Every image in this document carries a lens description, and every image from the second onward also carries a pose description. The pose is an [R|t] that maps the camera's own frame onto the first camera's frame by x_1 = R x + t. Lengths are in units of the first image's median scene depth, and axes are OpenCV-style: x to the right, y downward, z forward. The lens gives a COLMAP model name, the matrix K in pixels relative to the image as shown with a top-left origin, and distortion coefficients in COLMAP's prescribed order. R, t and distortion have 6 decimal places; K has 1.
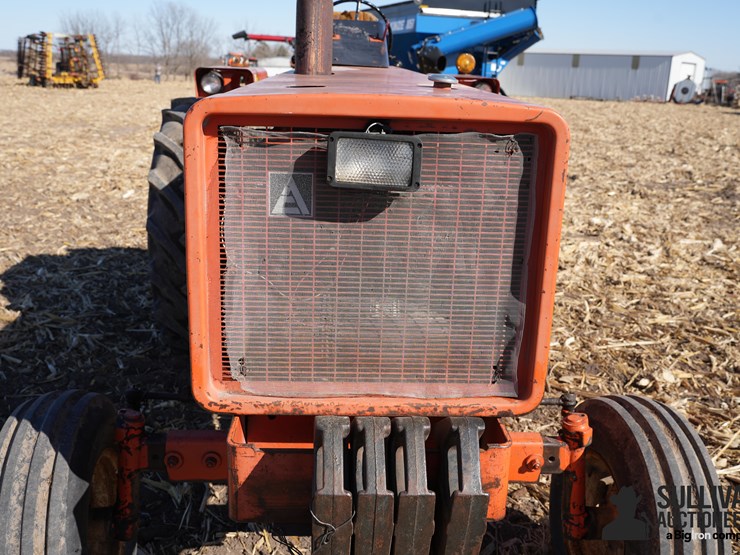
lens RADIAL K [[772.9, 0, 370.0], [0, 772.9, 277.5], [0, 0, 1]] dist [-0.017419, 0.126683]
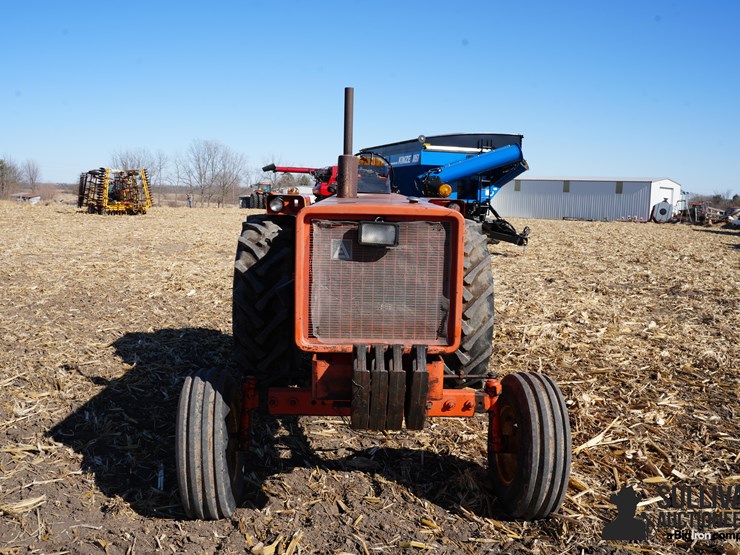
lens RADIAL K [[772.9, 0, 370.0], [0, 772.9, 277.5], [0, 0, 1]] dist [-0.017419, 0.126683]
pose [[0.999779, -0.008178, -0.019381, 0.005032], [0.005026, 0.987518, -0.157427, 0.074523], [0.020427, 0.157294, 0.987340, -0.272655]]
